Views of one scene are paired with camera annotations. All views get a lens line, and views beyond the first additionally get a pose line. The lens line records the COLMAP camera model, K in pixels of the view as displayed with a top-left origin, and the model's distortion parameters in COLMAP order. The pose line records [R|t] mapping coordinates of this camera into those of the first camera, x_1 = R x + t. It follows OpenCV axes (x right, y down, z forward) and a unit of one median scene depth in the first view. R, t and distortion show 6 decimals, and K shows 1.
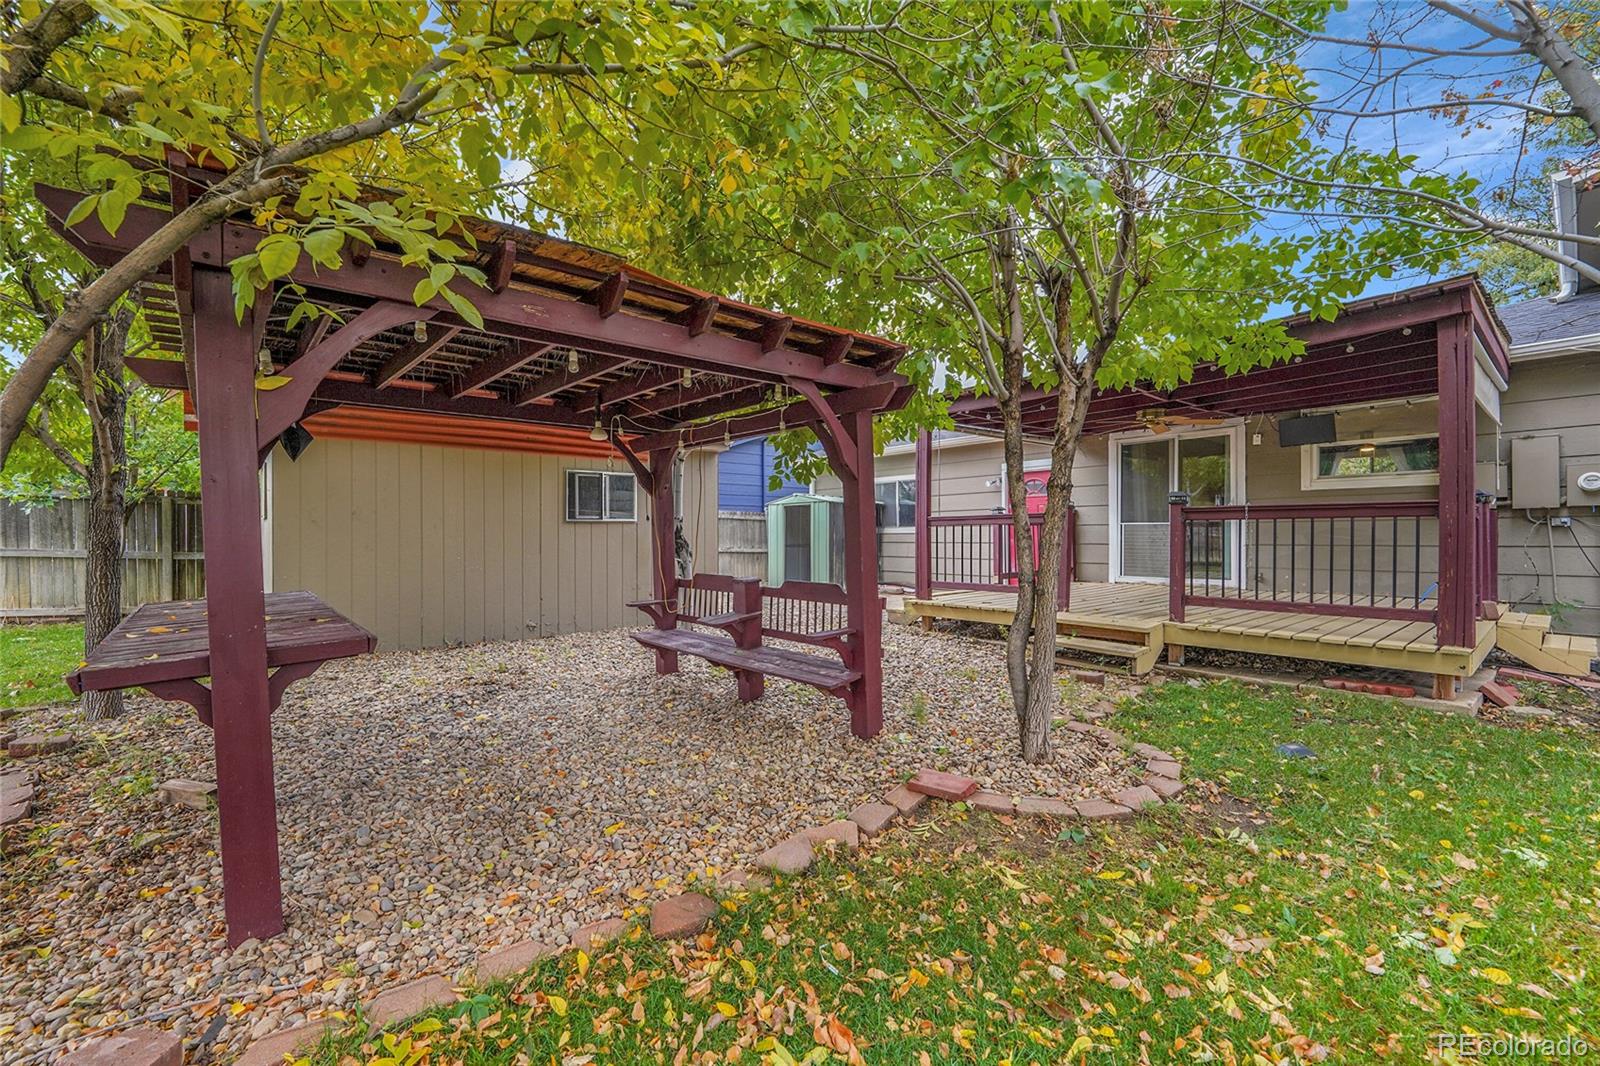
lens RADIAL K [[669.0, 0, 790.5], [0, 669.0, 535.3], [0, 0, 1]] dist [-0.007423, -0.000167]
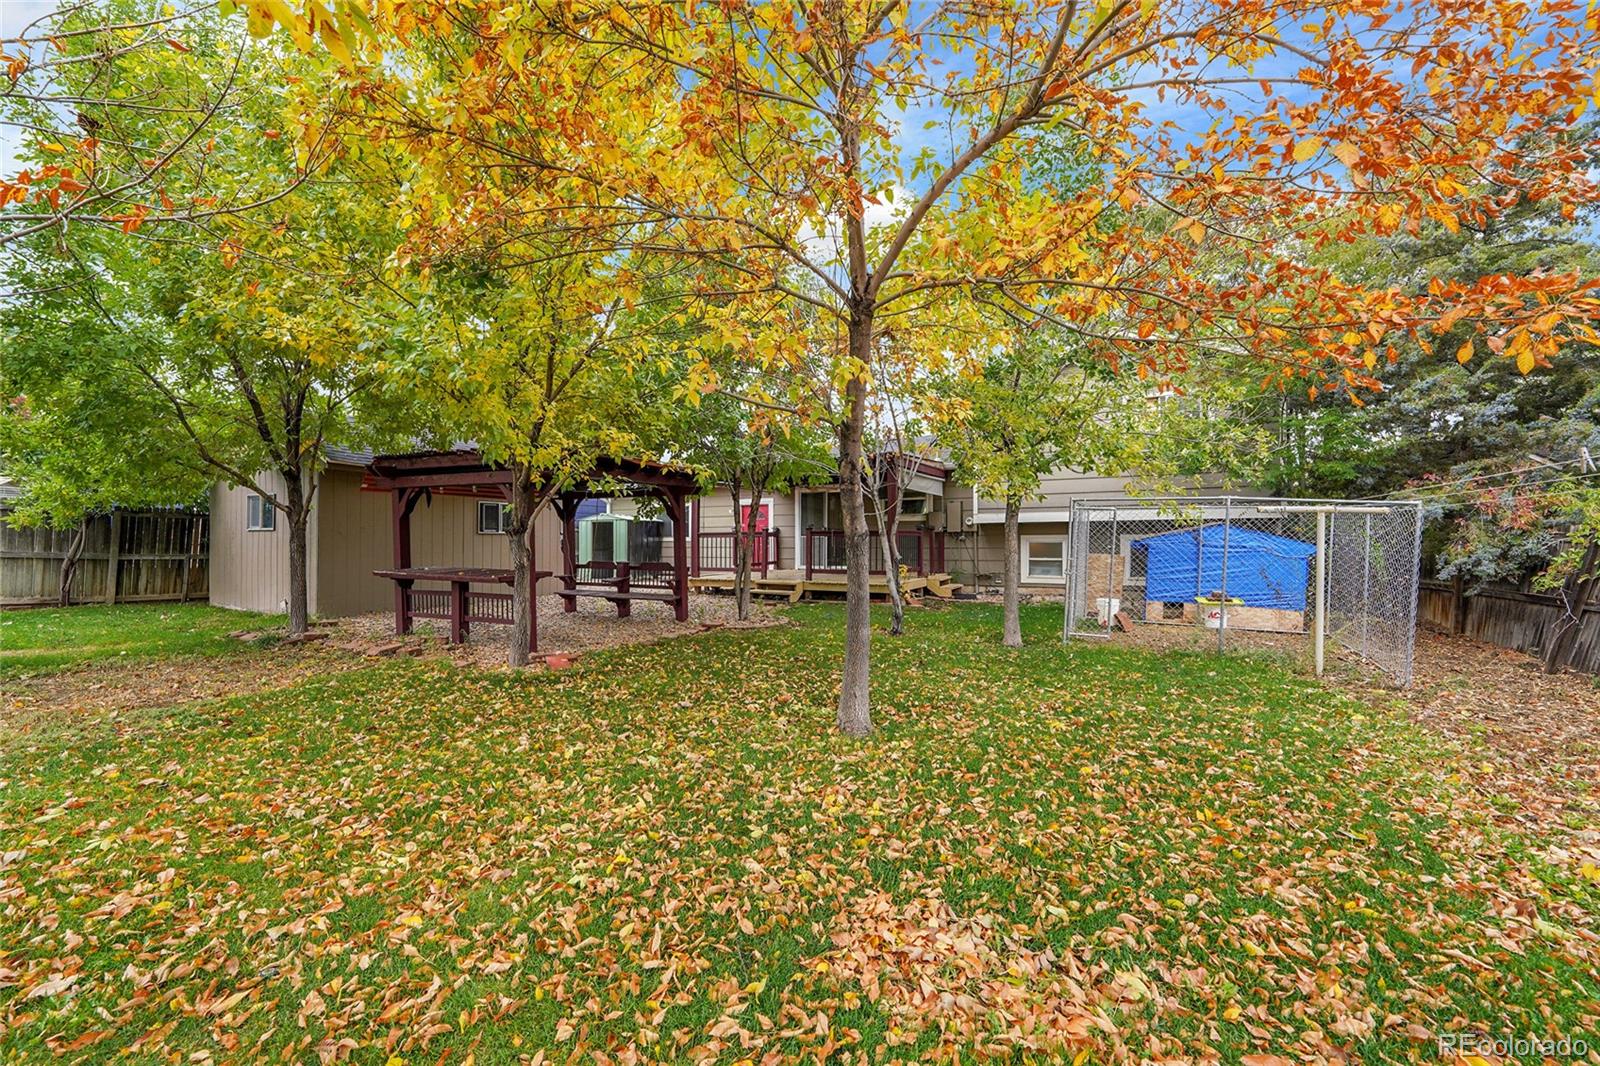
lens RADIAL K [[654.7, 0, 787.8], [0, 654.7, 536.1], [0, 0, 1]] dist [-0.012195, -0.000015]
pose [[0.932272, 0.006442, 0.361701, -0.301786], [-0.002555, 0.999934, -0.011223, 0.002703], [-0.361749, 0.009539, 0.932227, -1.075346]]
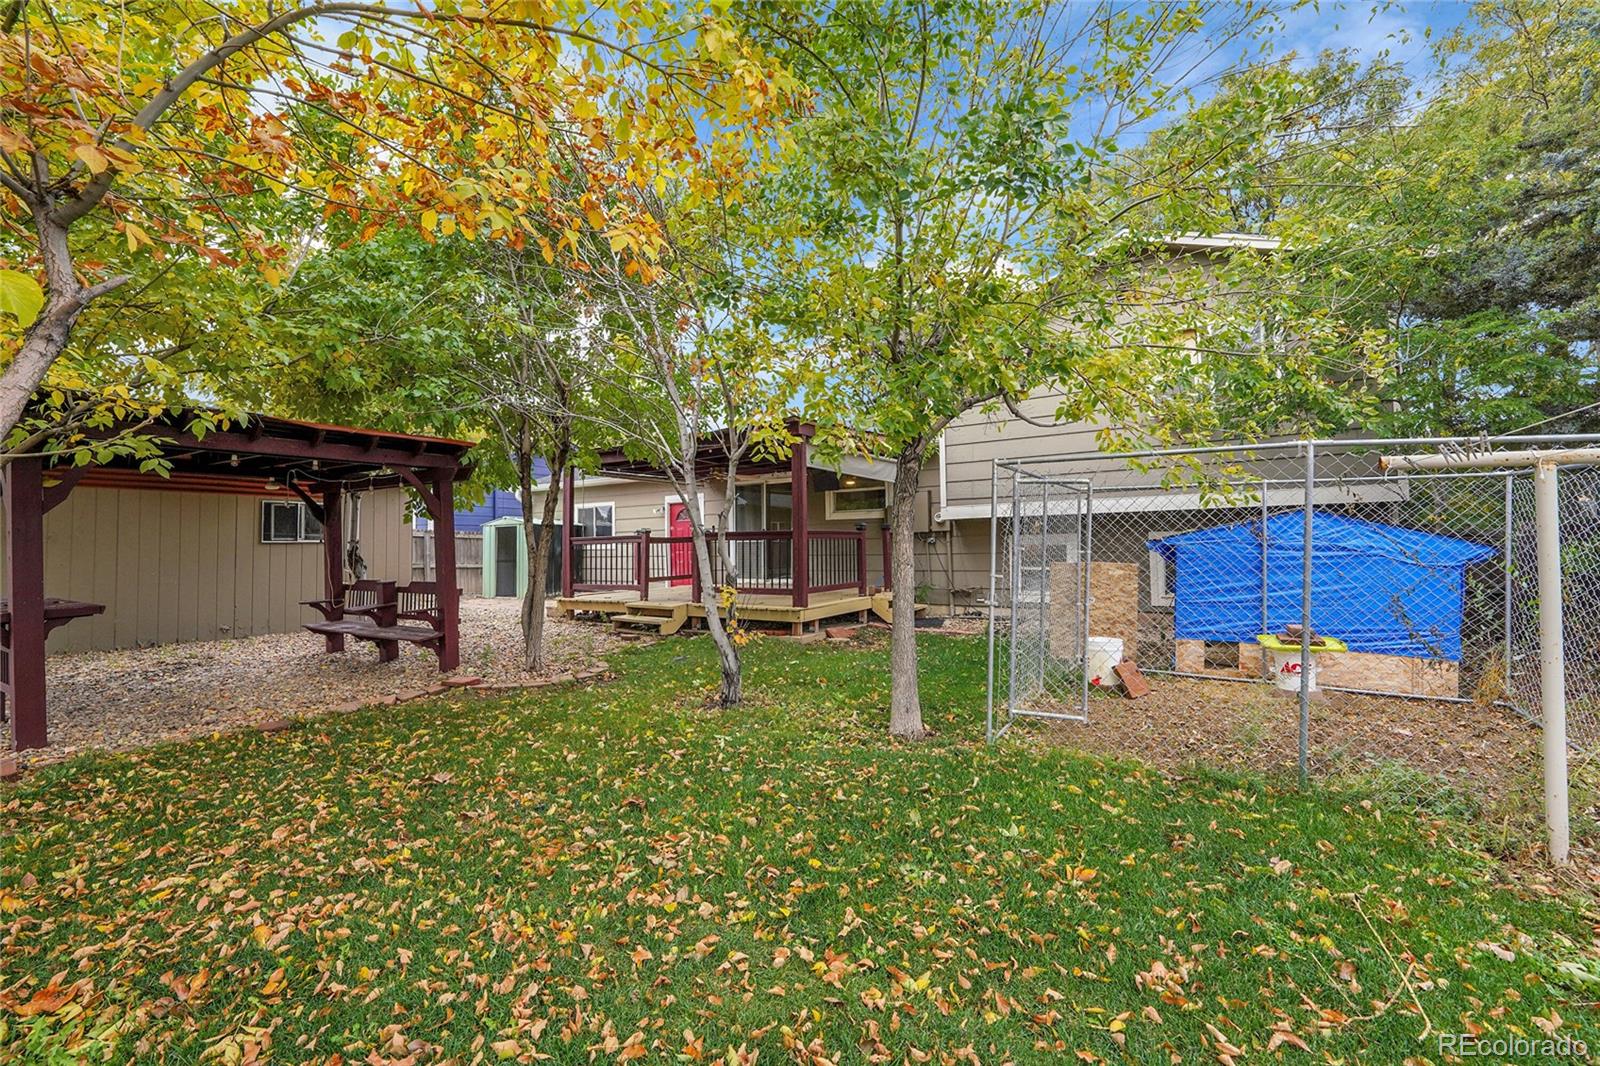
lens RADIAL K [[674.5, 0, 791.5], [0, 674.5, 523.8], [0, 0, 1]] dist [-0.002688, -0.000358]
pose [[0.954734, 0.001172, 0.297458, 0.314883], [0.010738, 0.999205, -0.038401, 0.002464], [-0.297267, 0.039857, 0.953962, -0.653946]]
